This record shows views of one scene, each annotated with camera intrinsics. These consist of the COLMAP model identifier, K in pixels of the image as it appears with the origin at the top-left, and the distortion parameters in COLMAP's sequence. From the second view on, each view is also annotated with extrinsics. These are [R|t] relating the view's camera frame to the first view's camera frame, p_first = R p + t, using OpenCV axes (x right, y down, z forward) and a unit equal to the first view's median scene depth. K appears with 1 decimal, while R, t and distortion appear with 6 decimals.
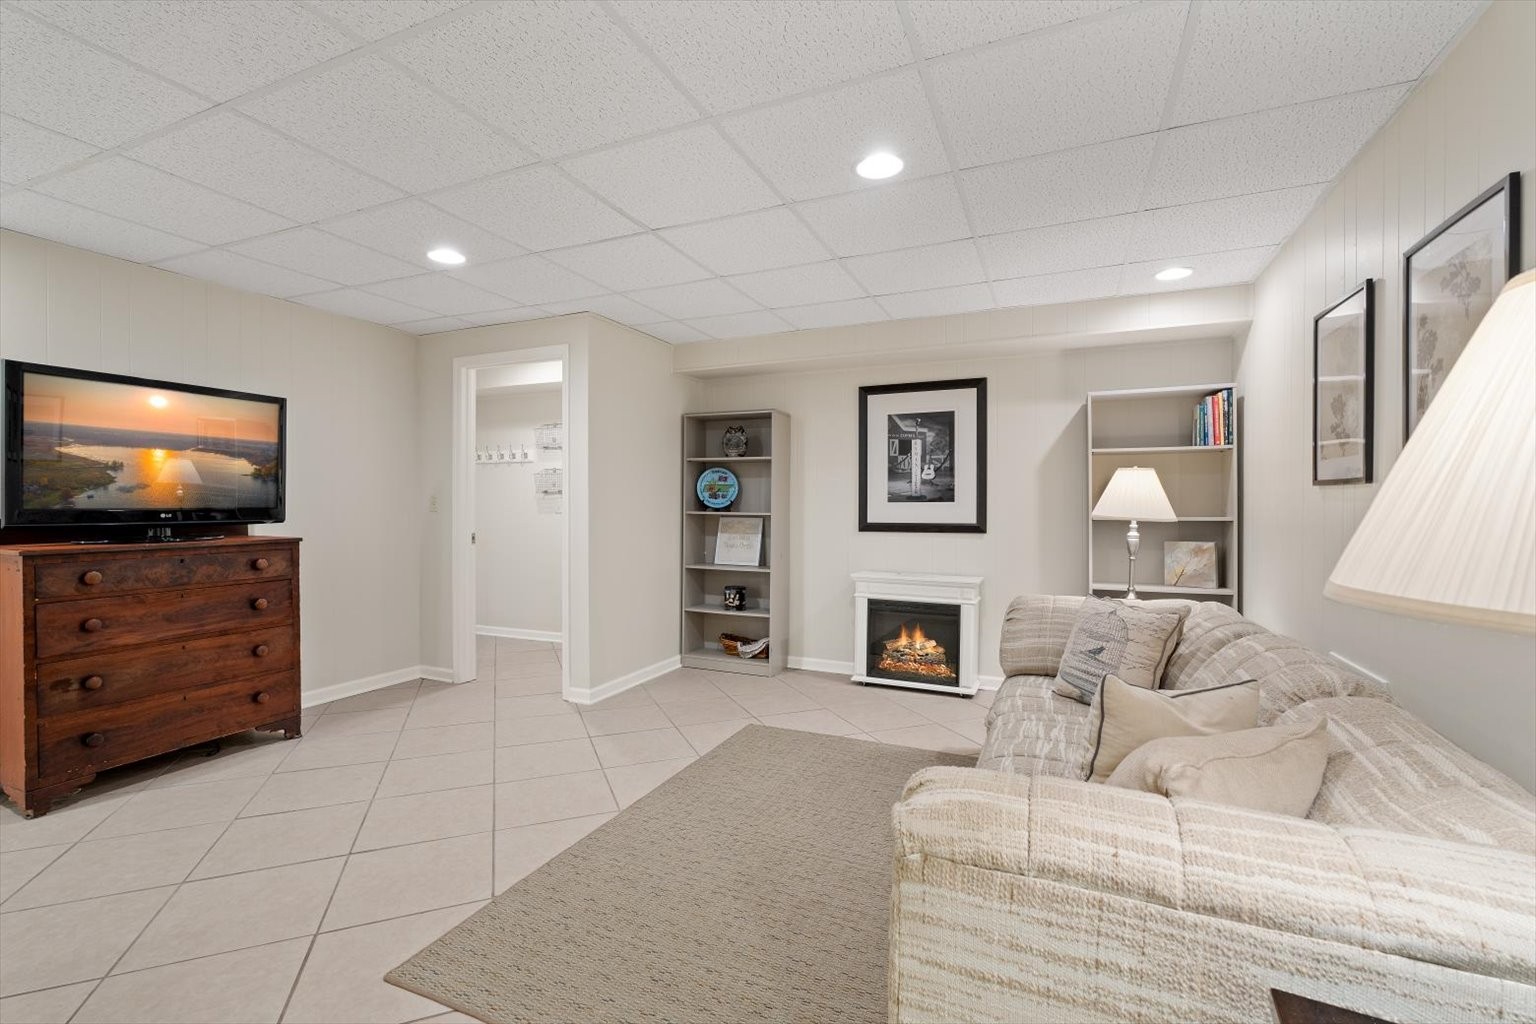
lens RADIAL K [[675.0, 0, 770.7], [0, 675.0, 510.7], [0, 0, 1]] dist [-0.003487, -0.000069]
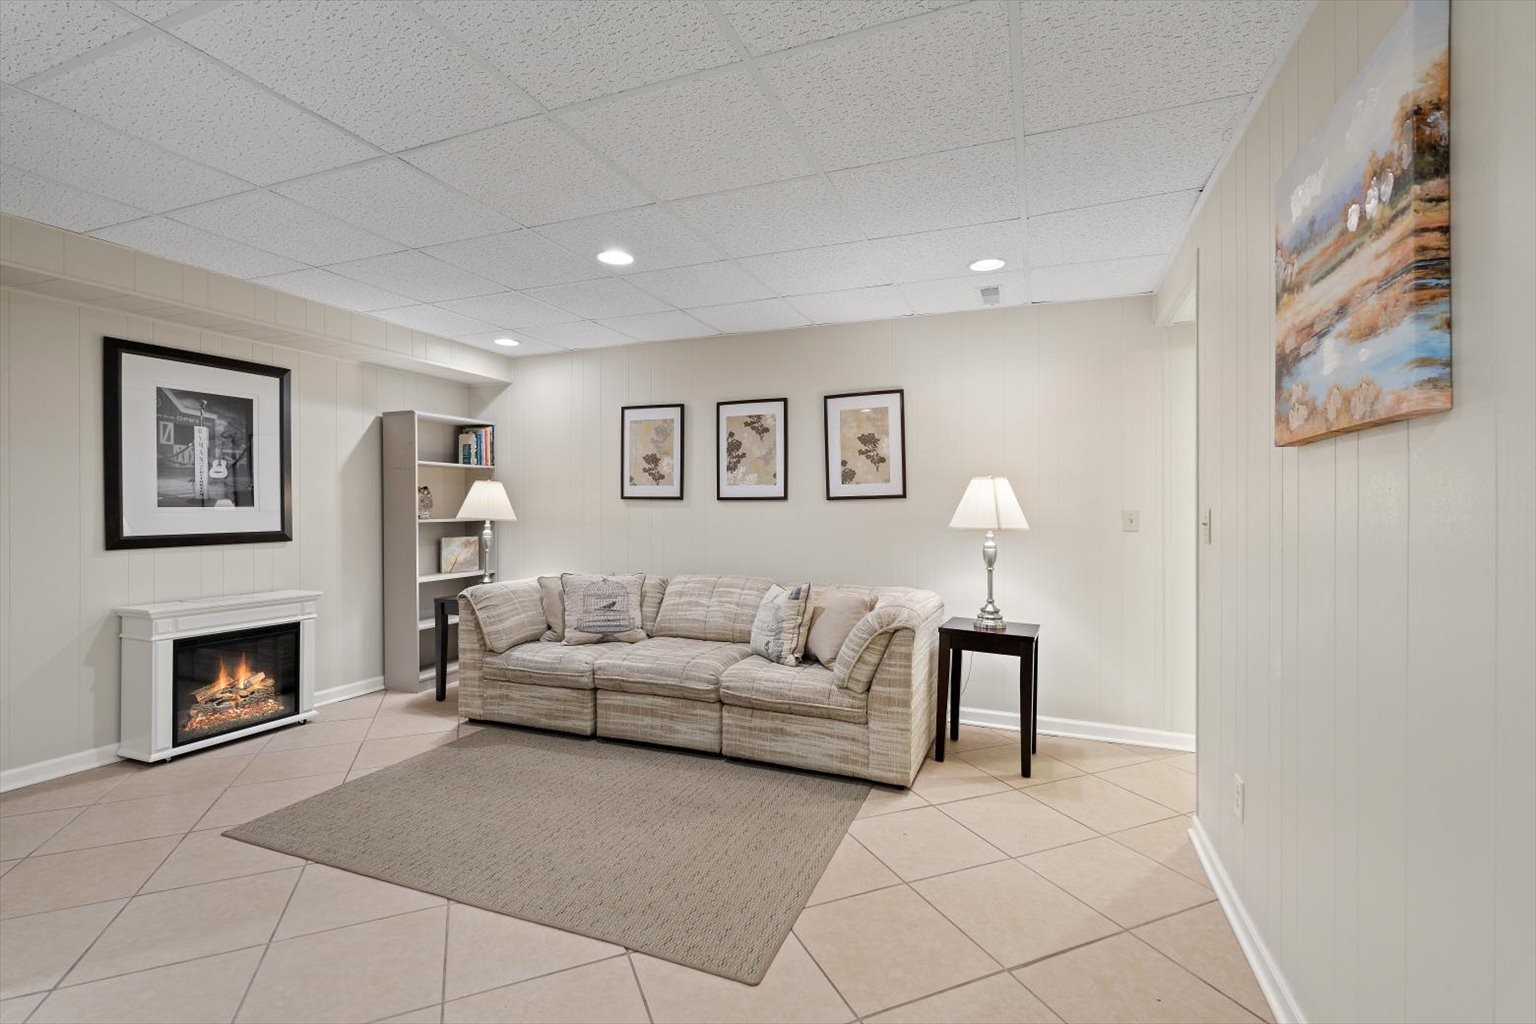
lens RADIAL K [[680.8, 0, 773.9], [0, 680.8, 494.9], [0, 0, 1]] dist [-0.002854, -0.000388]
pose [[-0.031770, 0.012763, 0.999414, -0.603918], [0.006595, 0.999899, -0.012560, -0.012566], [-0.999473, 0.006192, -0.031851, 0.373597]]
